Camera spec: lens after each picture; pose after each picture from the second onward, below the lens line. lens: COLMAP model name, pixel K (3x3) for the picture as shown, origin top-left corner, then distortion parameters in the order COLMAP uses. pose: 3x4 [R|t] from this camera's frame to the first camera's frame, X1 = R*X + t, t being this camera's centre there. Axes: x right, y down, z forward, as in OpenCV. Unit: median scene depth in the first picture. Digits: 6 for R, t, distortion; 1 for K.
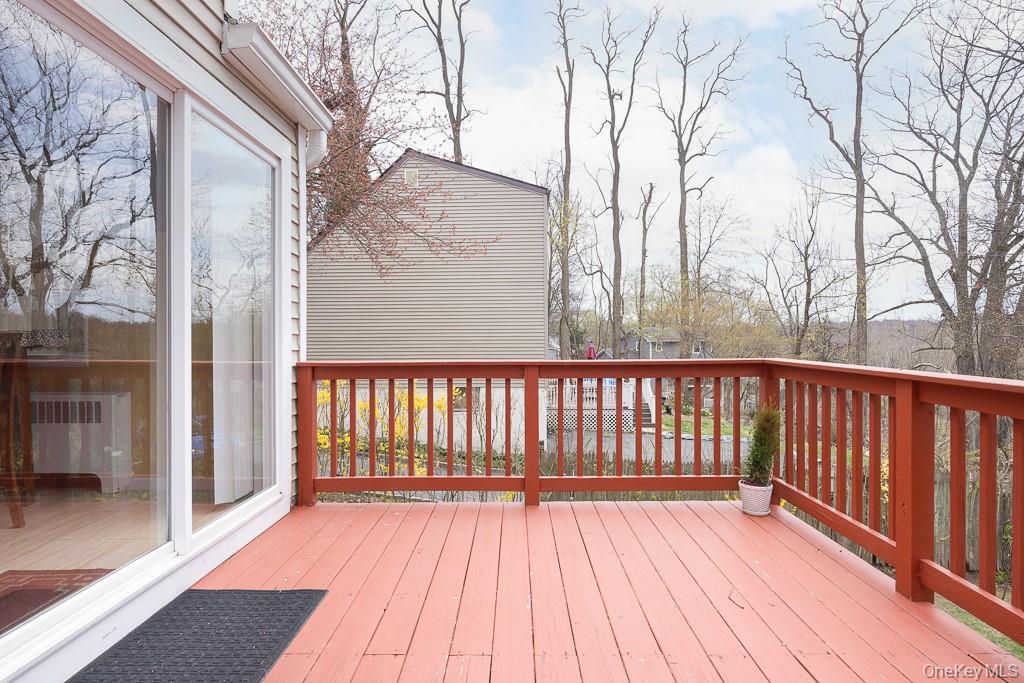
lens RADIAL K [[546.4, 0, 512.0], [0, 546.4, 341.5], [0, 0, 1]] dist [0.003591, 0.001435]
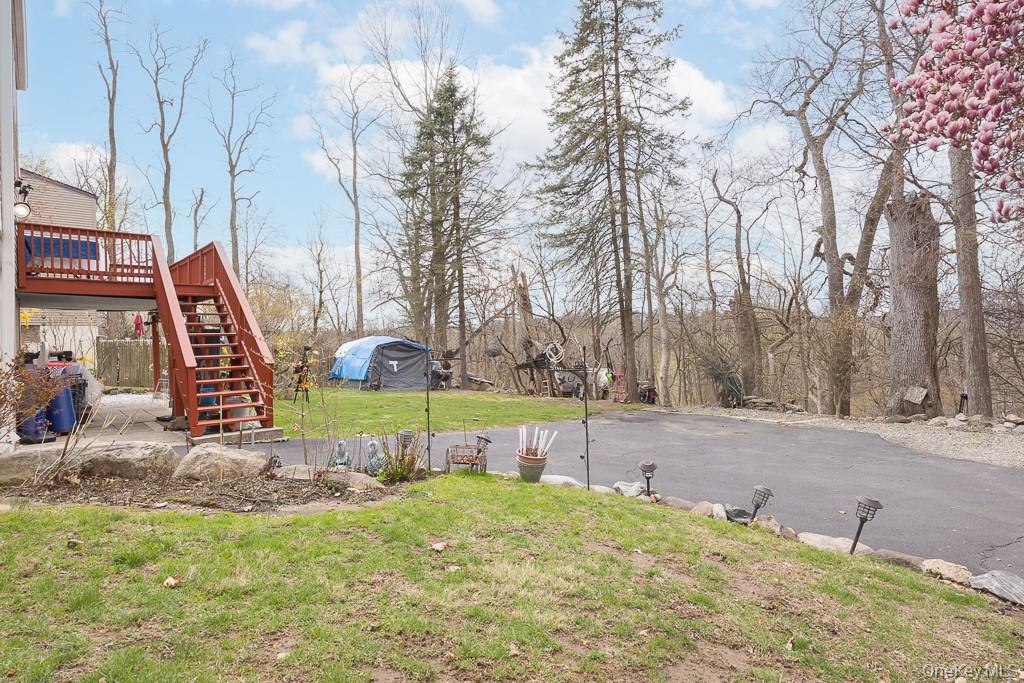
lens RADIAL K [[546.4, 0, 512.0], [0, 546.4, 341.5], [0, 0, 1]] dist [0.003591, 0.001435]
pose [[0.745009, -0.011650, 0.666952, -0.034608], [0.019482, 0.999801, -0.004298, 0.054550], [-0.666769, 0.016196, 0.745088, -0.304905]]
